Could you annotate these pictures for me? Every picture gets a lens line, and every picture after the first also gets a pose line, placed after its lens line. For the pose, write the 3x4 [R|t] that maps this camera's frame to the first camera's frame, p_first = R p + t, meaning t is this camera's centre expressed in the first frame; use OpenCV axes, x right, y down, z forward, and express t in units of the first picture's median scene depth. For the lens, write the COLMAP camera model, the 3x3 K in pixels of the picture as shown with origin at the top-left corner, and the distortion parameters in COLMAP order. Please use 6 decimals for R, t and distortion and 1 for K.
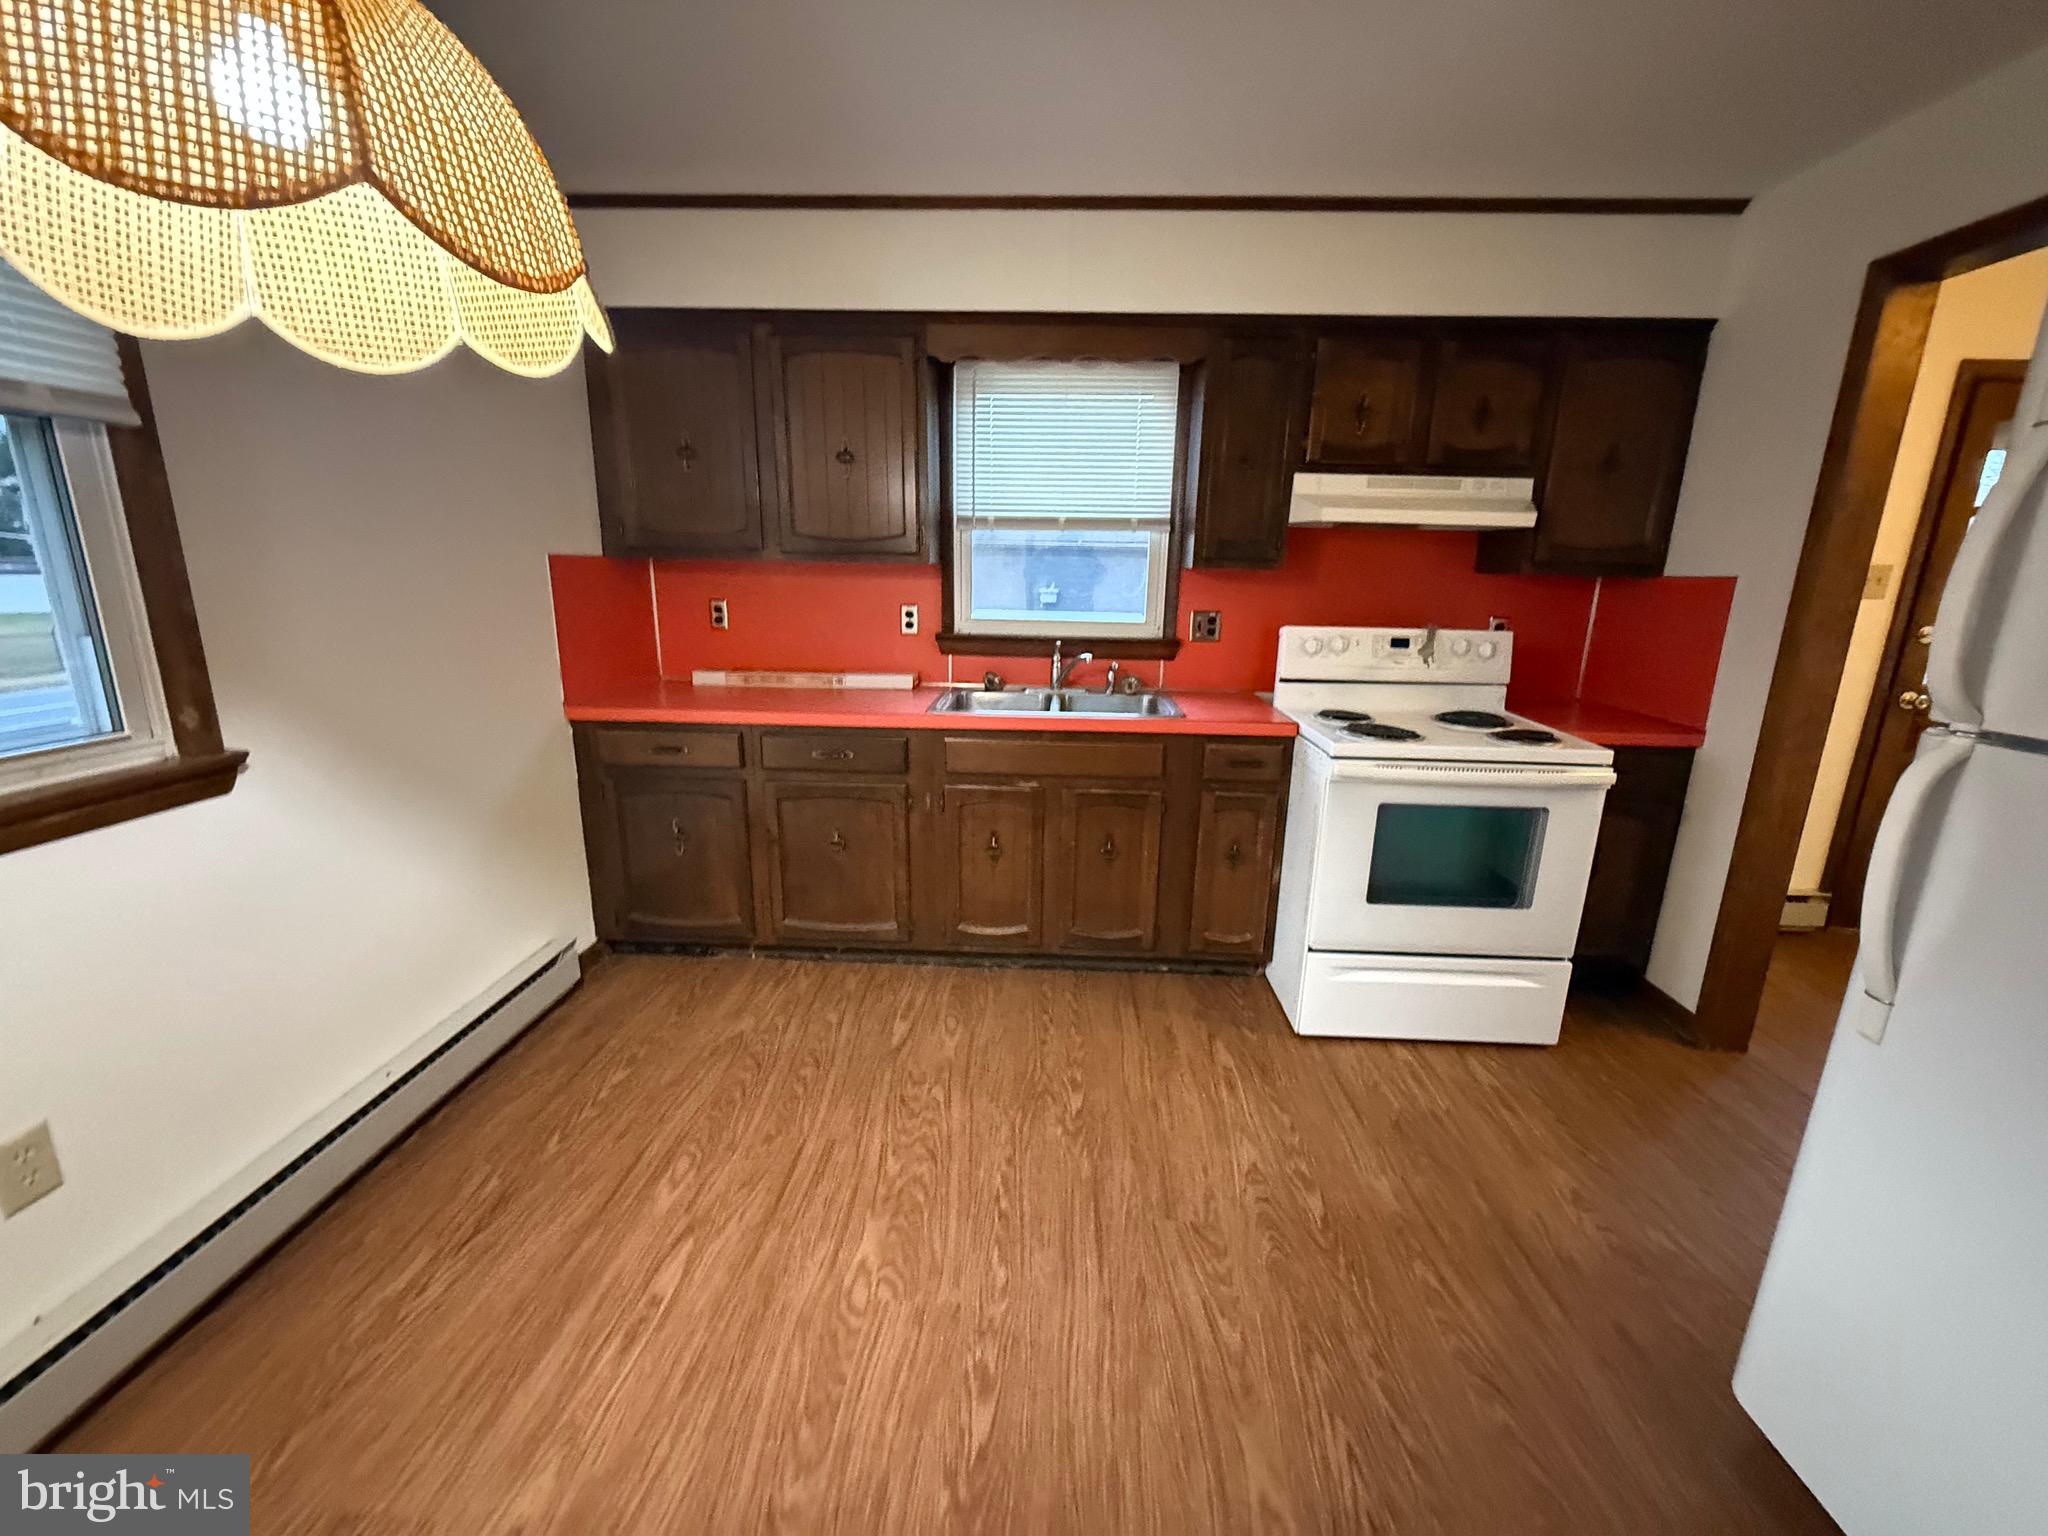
lens RADIAL K [[811.9, 0, 1029.5], [0, 811.9, 765.5], [0, 0, 1]] dist [-0.001281, -0.000111]
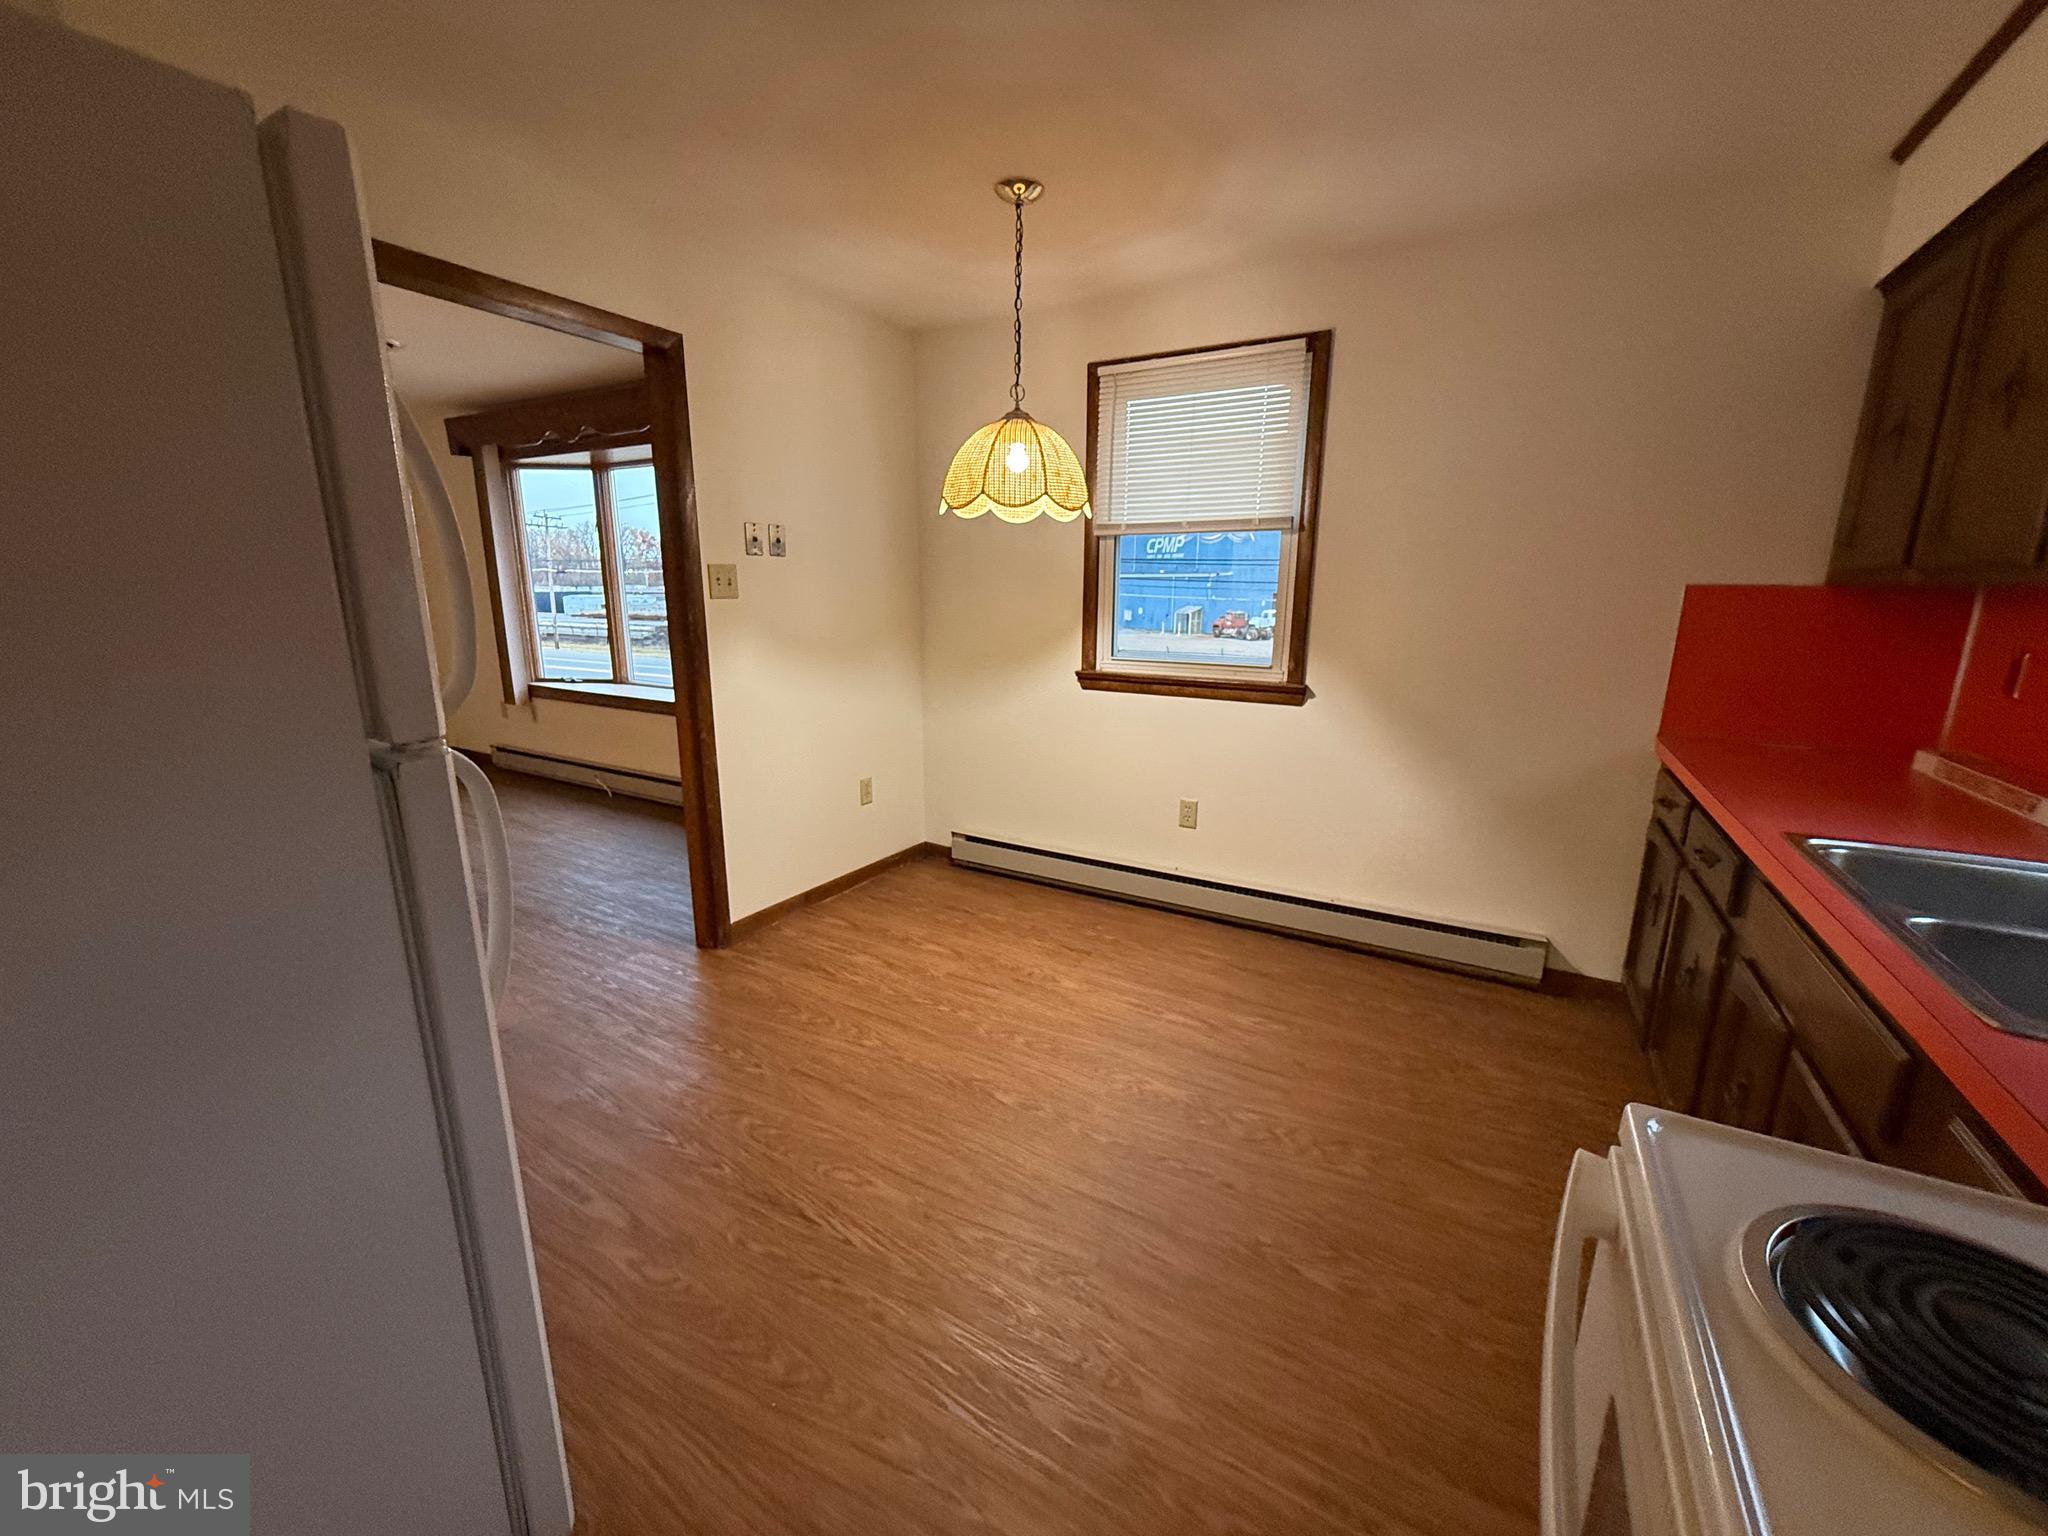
lens RADIAL K [[811.9, 0, 1029.5], [0, 811.9, 765.5], [0, 0, 1]] dist [-0.001281, -0.000111]
pose [[-0.465039, 0.169743, -0.868865, 0.624837], [-0.227241, 0.925676, 0.302466, -0.164596], [0.855629, 0.338100, -0.391903, 0.737796]]
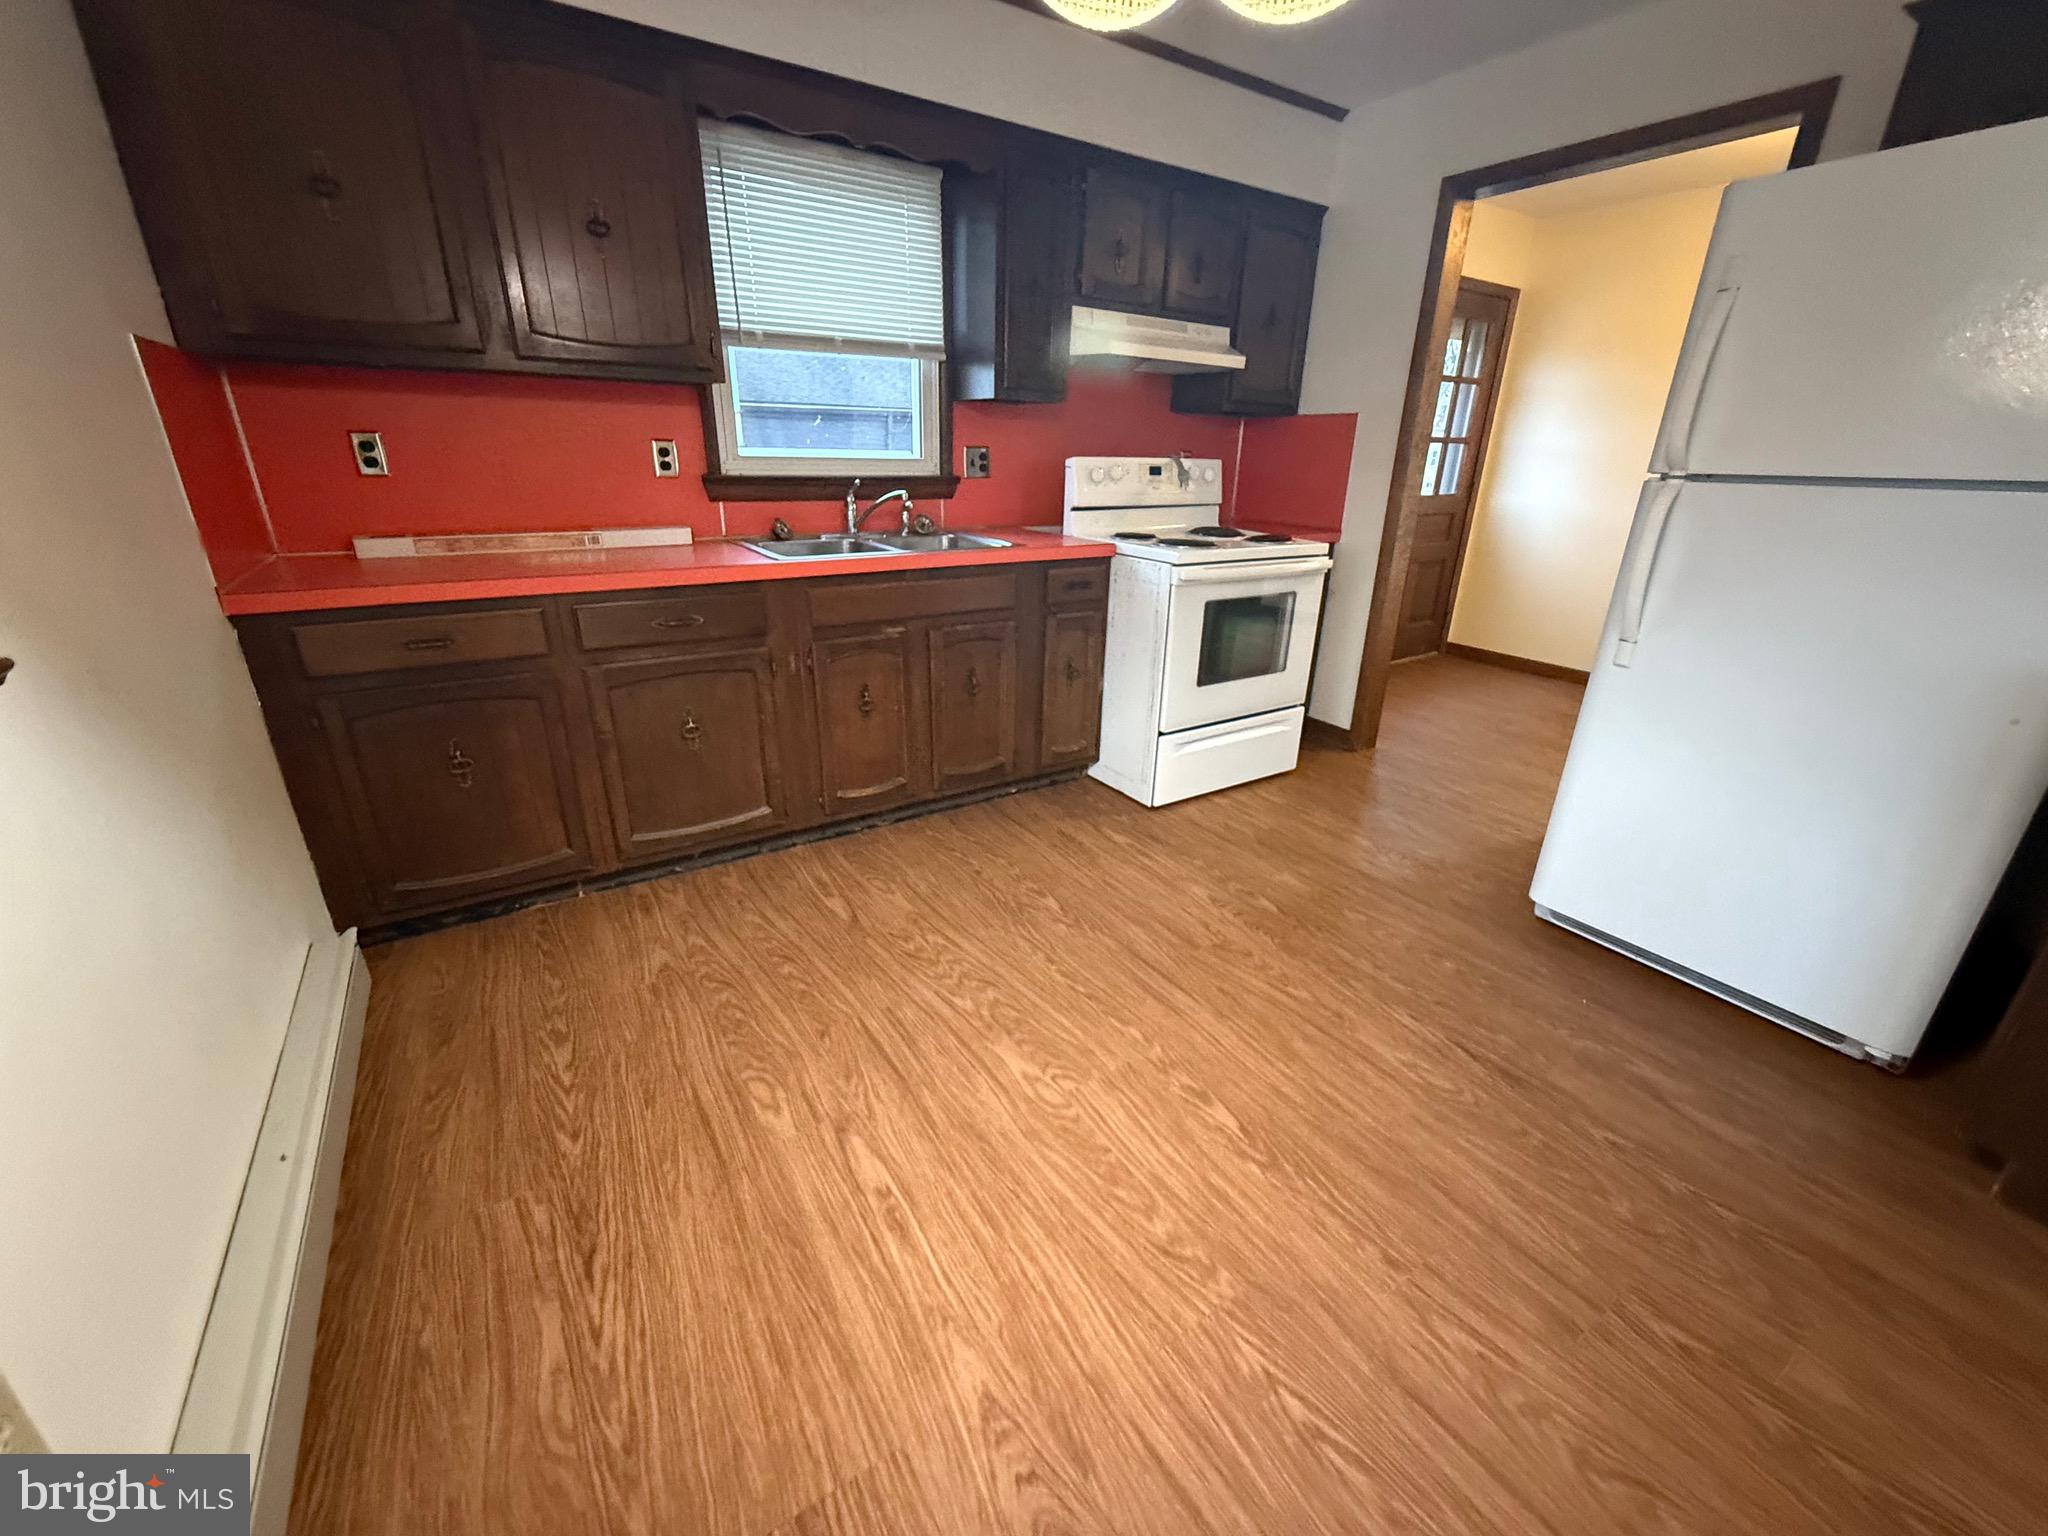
lens RADIAL K [[811.9, 0, 1029.5], [0, 811.9, 765.5], [0, 0, 1]] dist [-0.001281, -0.000111]
pose [[0.816903, -0.212344, 0.536265, -0.418555], [0.132181, 0.973942, 0.184295, 0.023496], [-0.561425, -0.079667, 0.823684, 0.109394]]
